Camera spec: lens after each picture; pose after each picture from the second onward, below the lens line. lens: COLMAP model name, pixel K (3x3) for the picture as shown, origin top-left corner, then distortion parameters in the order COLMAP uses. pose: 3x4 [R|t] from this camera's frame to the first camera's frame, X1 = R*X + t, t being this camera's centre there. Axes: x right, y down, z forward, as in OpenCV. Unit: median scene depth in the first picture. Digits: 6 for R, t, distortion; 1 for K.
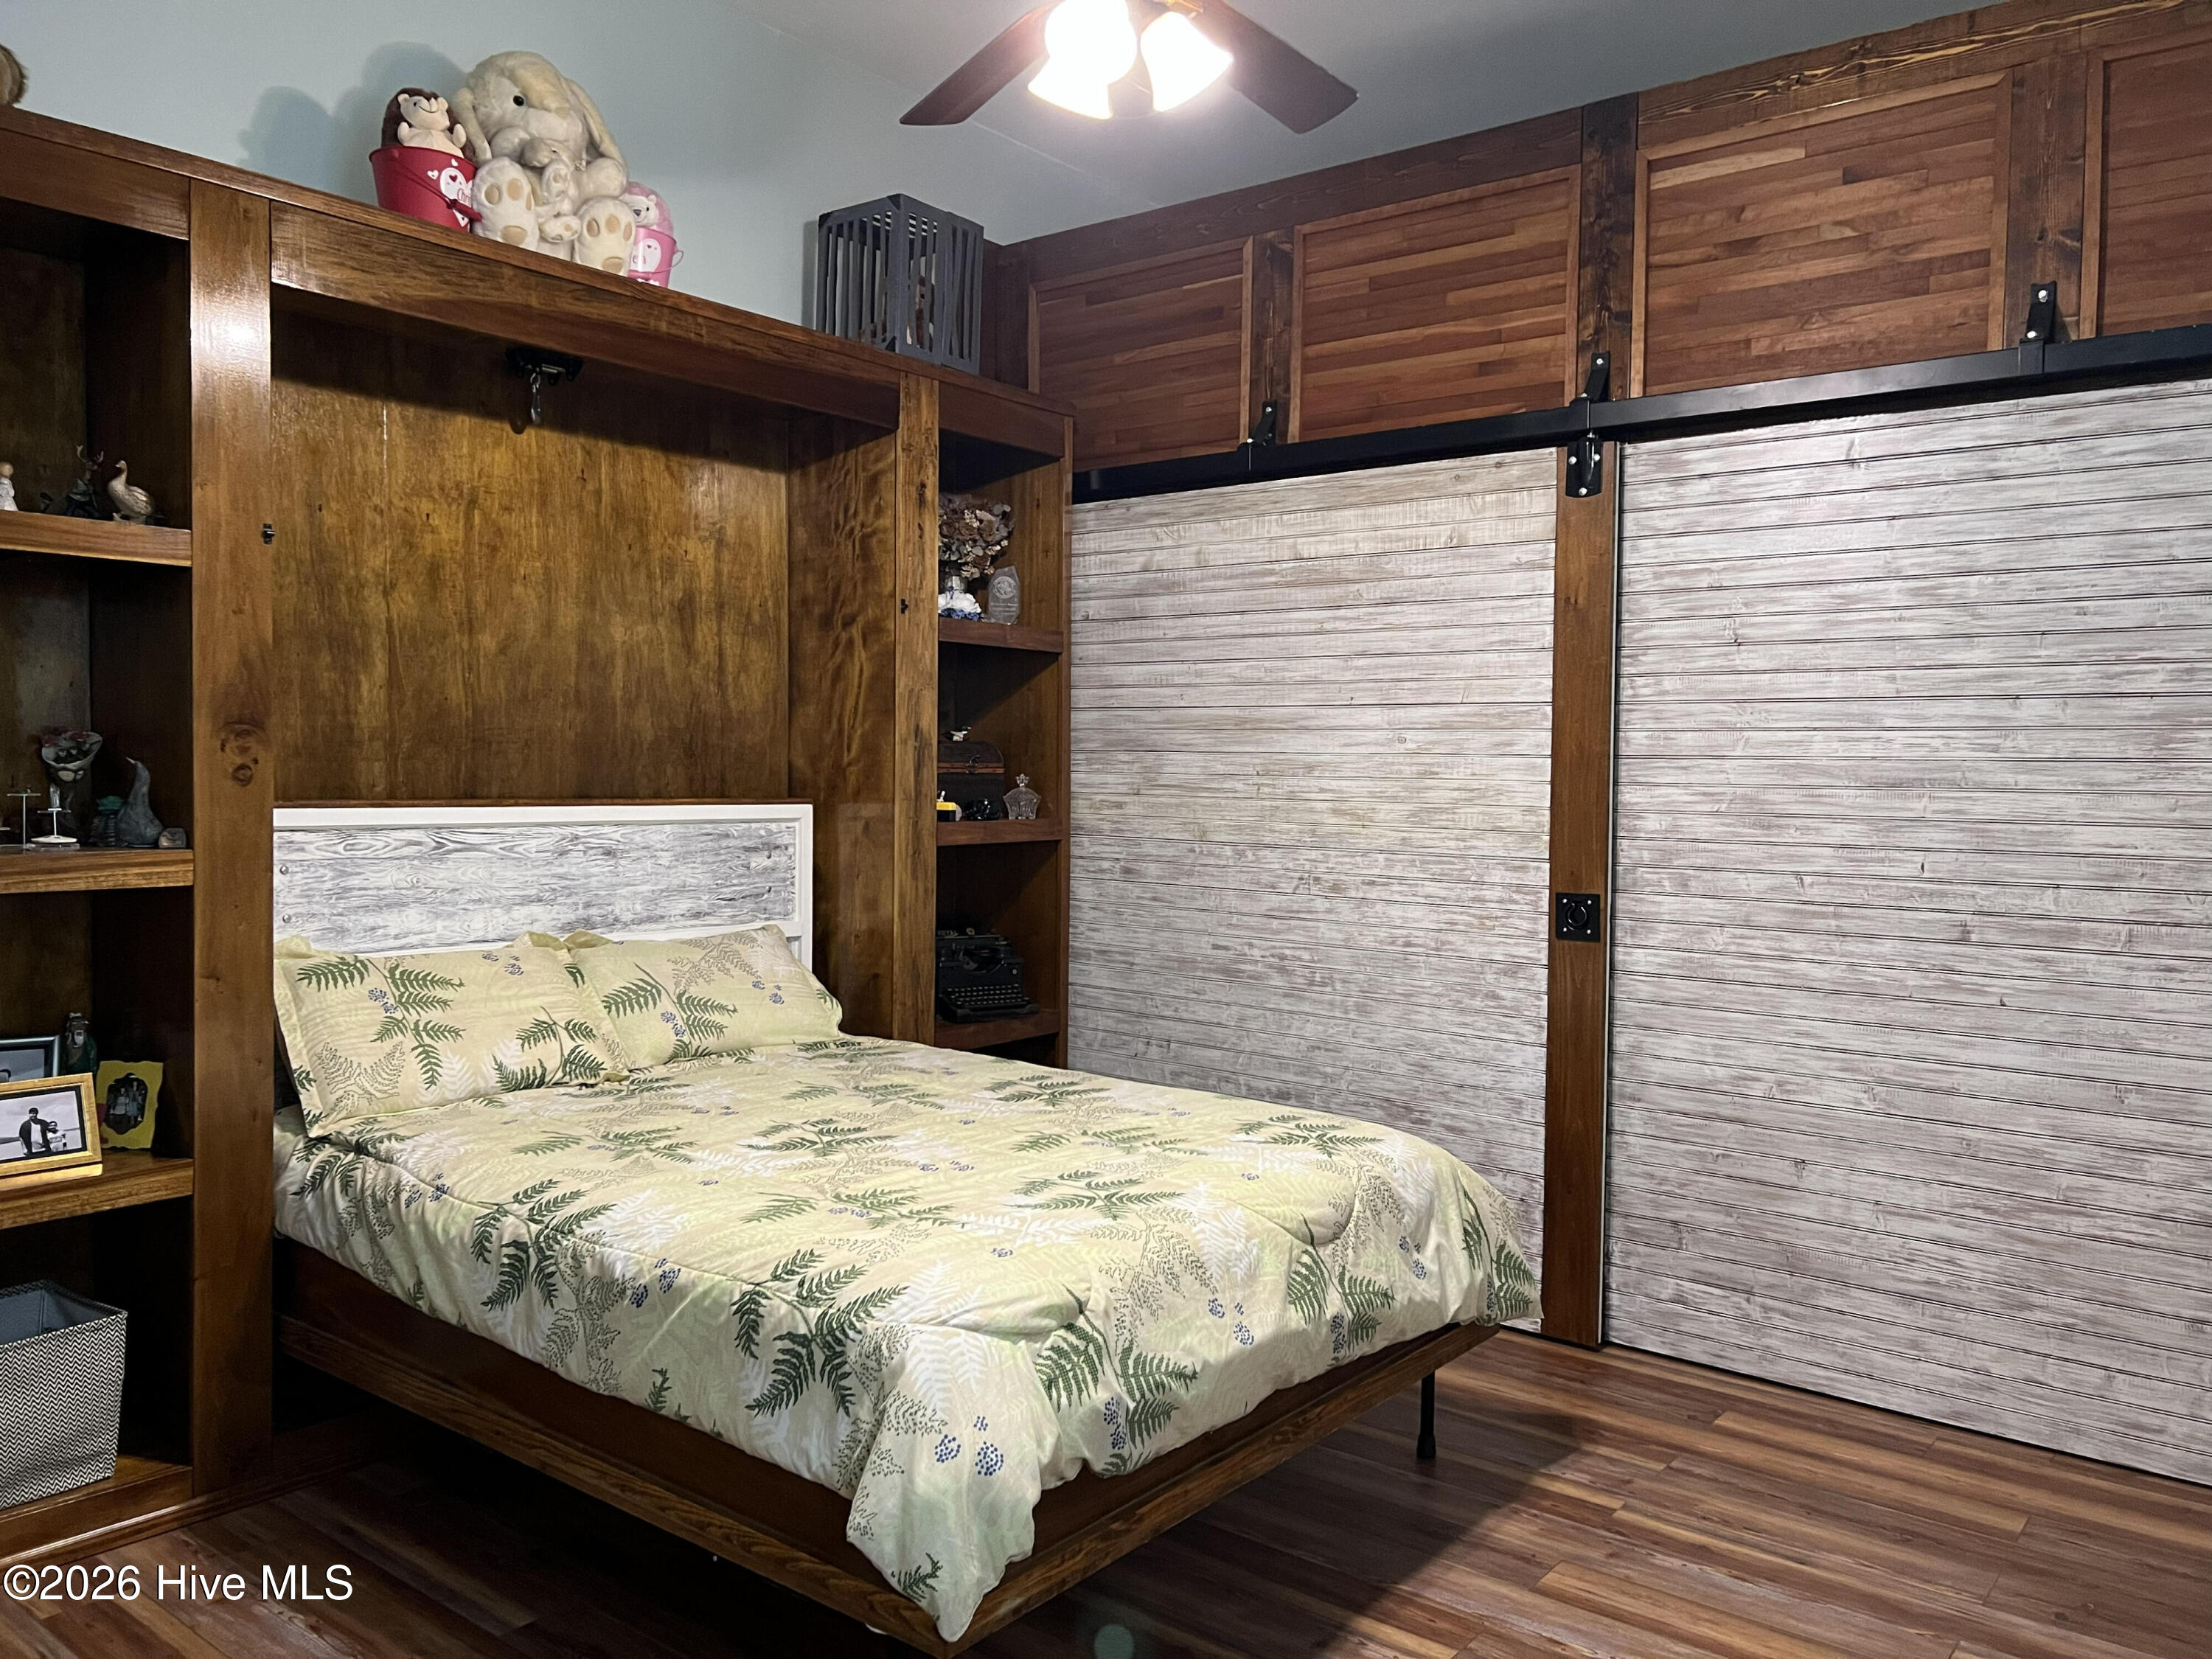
lens RADIAL K [[1670.8, 0, 1114.6], [0, 1670.8, 827.1], [0, 0, 1]] dist [0.058635, -0.069442]
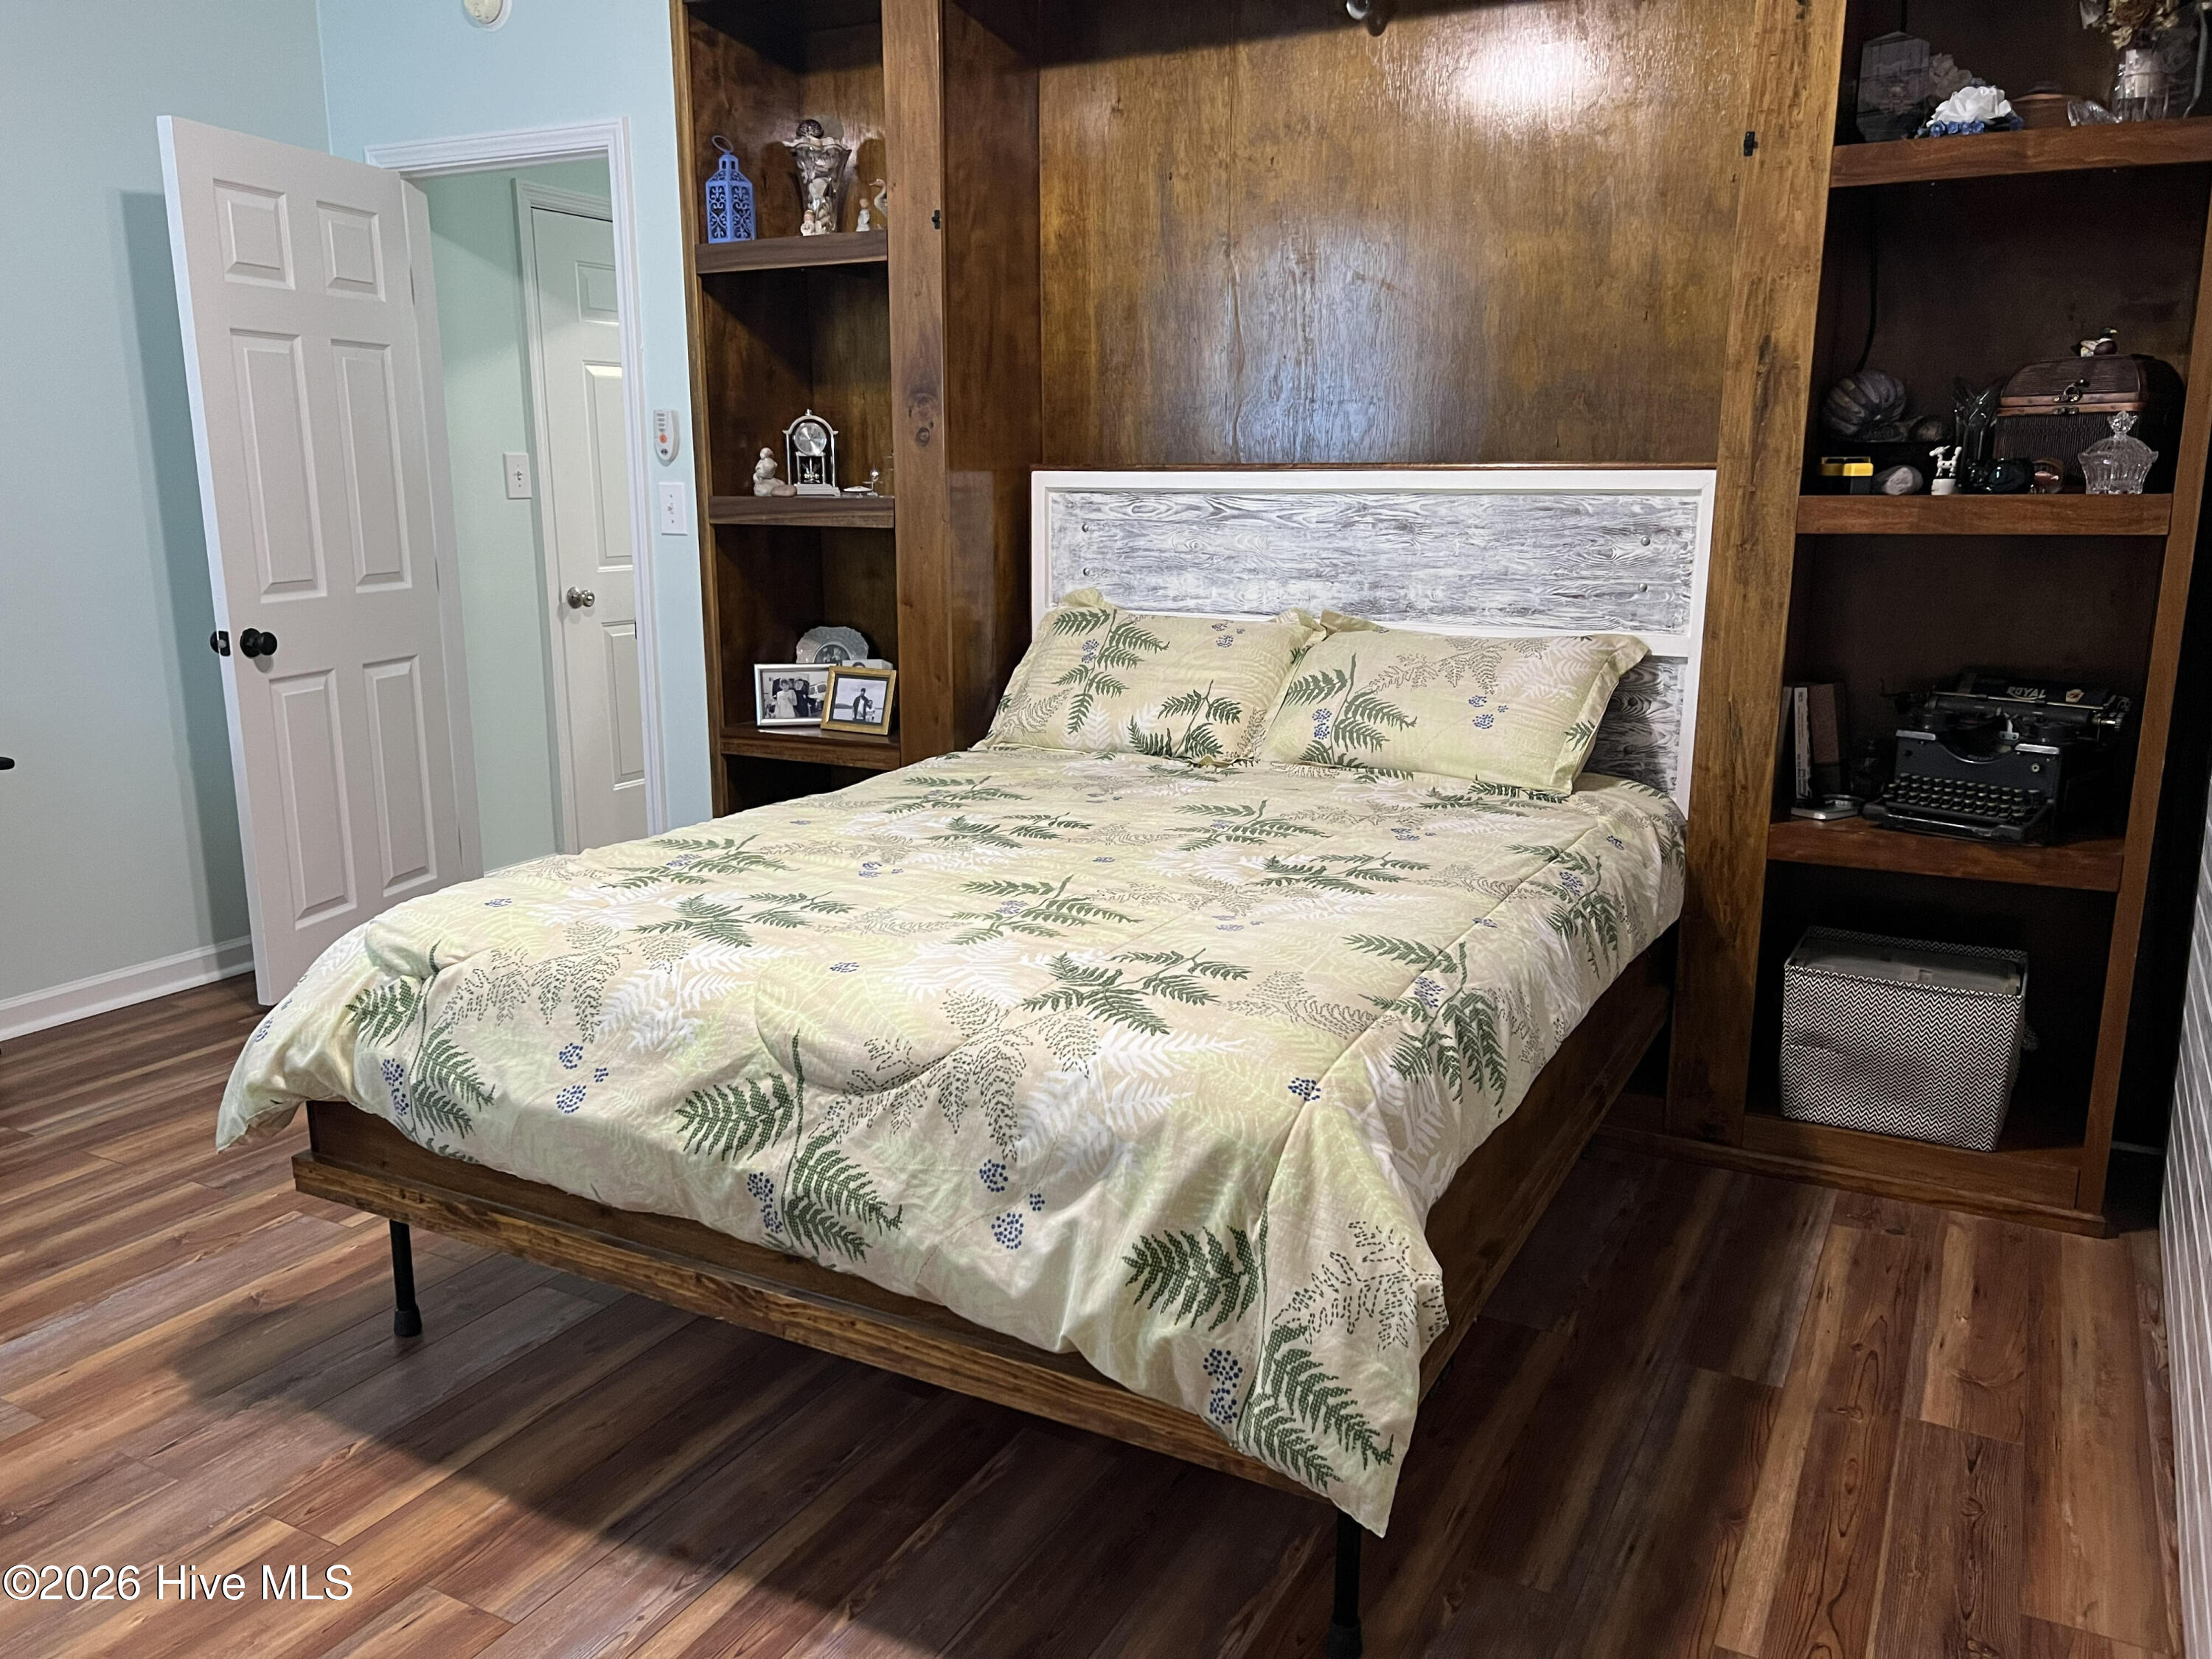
lens RADIAL K [[1670.8, 0, 1107.2], [0, 1670.8, 849.6], [0, 0, 1]] dist [0.058635, -0.069442]
pose [[0.162225, 0.199133, -0.966452, 0.597869], [-0.033361, 0.979972, 0.196319, 0.014968], [0.986190, 0.000395, 0.165619, 0.773637]]
